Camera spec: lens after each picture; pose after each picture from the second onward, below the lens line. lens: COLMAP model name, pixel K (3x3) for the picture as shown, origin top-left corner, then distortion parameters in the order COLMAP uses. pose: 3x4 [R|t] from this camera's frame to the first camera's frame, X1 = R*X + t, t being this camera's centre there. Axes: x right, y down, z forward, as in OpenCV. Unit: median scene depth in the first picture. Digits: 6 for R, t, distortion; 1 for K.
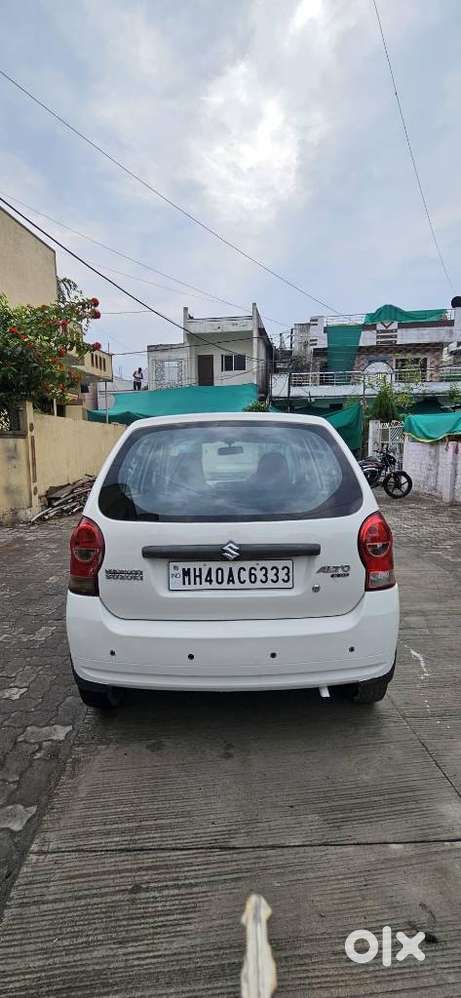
lens RADIAL K [[437.4, 0, 228.8], [0, 437.4, 502.0], [0, 0, 1]] dist [-0.000743, -0.000096]
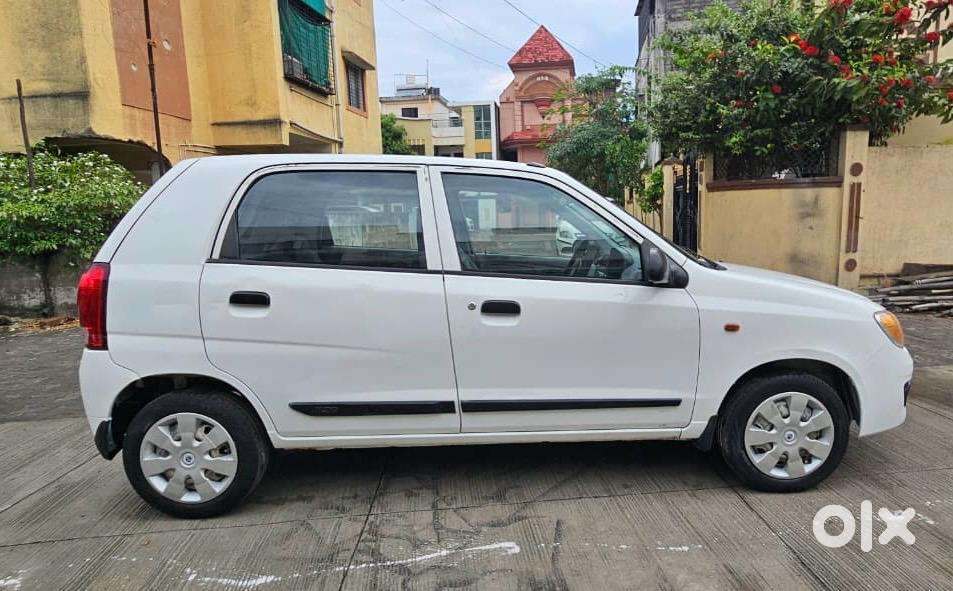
lens RADIAL K [[561.1, 0, 525.9], [0, 561.1, 297.6], [0, 0, 1]] dist [-0.000815, -0.000122]
pose [[0.059207, 0.149750, -0.986950, 1.634956], [-0.112179, 0.983420, 0.142485, -0.184403], [0.991923, 0.102278, 0.075024, 1.894175]]
